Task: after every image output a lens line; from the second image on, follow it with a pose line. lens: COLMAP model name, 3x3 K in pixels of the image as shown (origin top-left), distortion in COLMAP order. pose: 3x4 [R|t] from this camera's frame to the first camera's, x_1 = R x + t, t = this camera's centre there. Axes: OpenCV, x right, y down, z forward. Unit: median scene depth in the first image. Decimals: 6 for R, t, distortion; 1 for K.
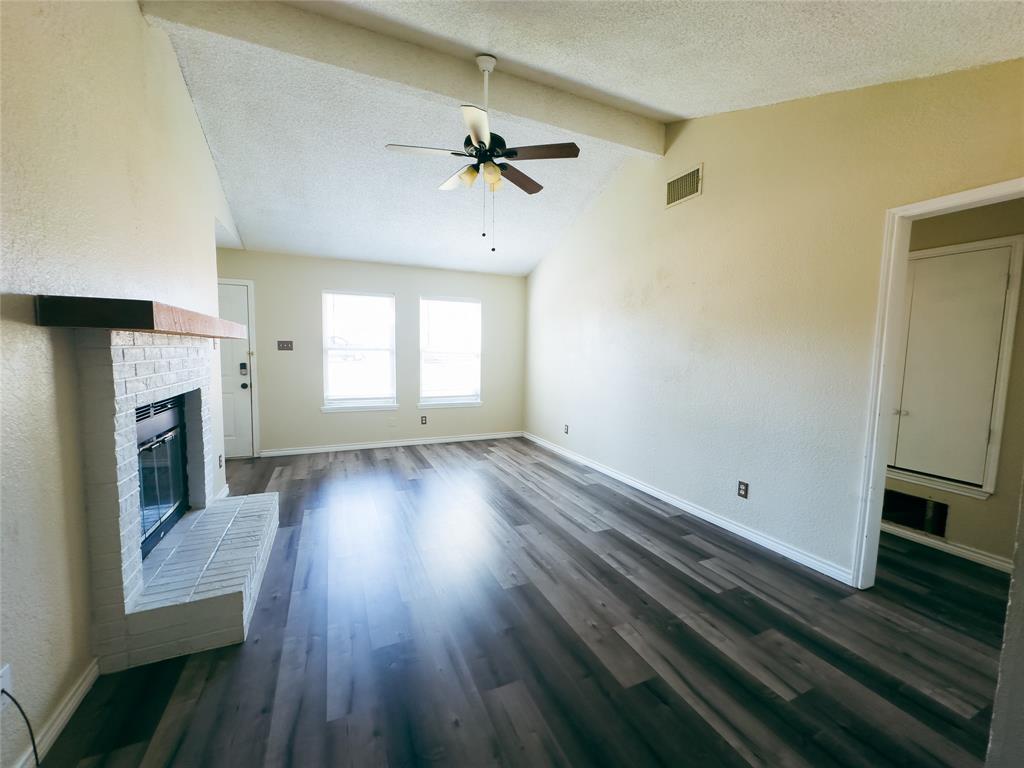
lens RADIAL K [[408.4, 0, 512.6], [0, 408.4, 382.5], [0, 0, 1]] dist [-0.003141, -0.000141]
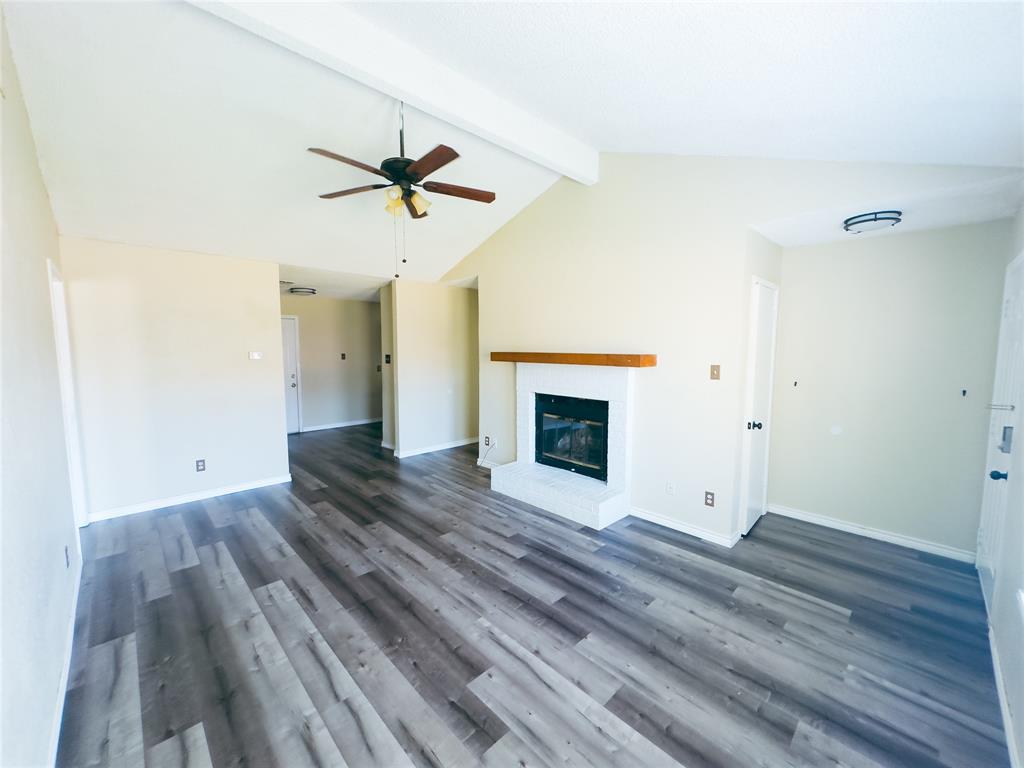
lens RADIAL K [[408.4, 0, 513.5], [0, 408.4, 385.6], [0, 0, 1]] dist [-0.003141, -0.000141]
pose [[-0.937928, 0.015376, -0.346489, 0.019525], [-0.044864, 0.985245, 0.165165, -0.177548], [0.343916, 0.170457, -0.923399, 1.511216]]
